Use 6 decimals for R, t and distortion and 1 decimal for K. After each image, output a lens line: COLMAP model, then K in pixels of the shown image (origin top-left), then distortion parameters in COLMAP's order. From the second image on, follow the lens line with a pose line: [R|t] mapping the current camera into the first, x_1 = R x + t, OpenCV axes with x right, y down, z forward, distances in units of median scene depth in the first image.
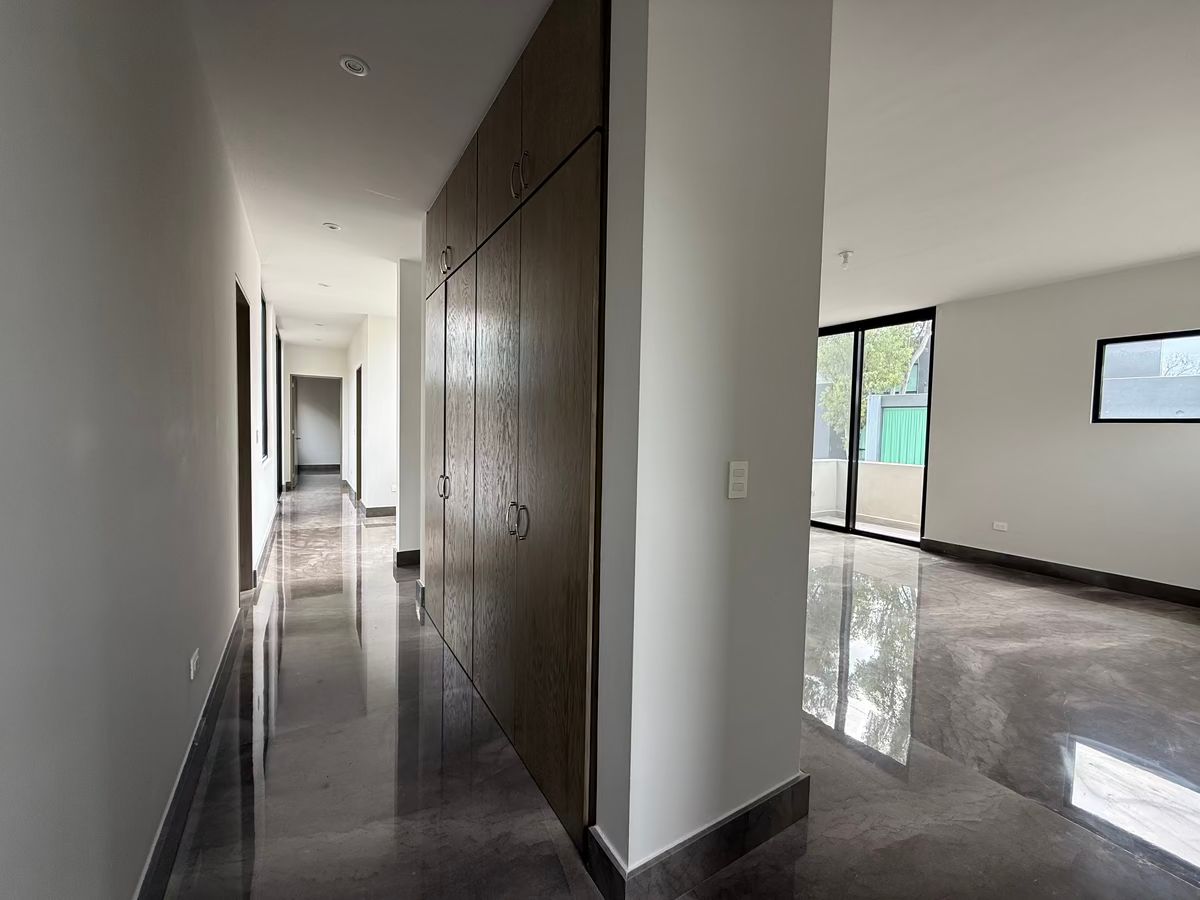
lens RADIAL K [[478.9, 0, 597.2], [0, 478.9, 449.7], [0, 0, 1]] dist [-0.001711, 0.000298]
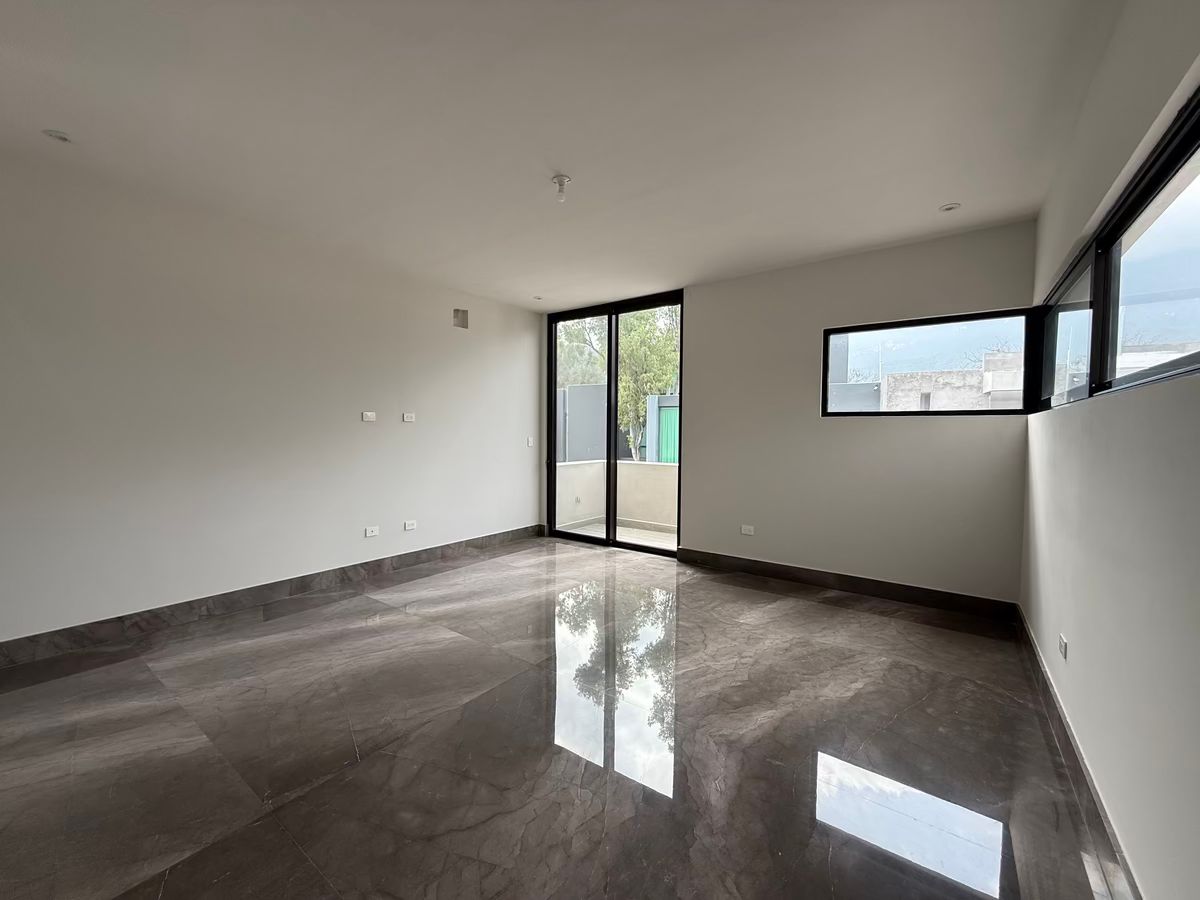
lens RADIAL K [[481.9, 0, 600.7], [0, 481.9, 449.9], [0, 0, 1]] dist [0.001630, 0.000100]
pose [[0.920864, -0.028746, 0.388822, 0.251114], [0.029301, 0.999560, 0.004503, -0.007308], [-0.388781, 0.007246, 0.921302, 0.282578]]
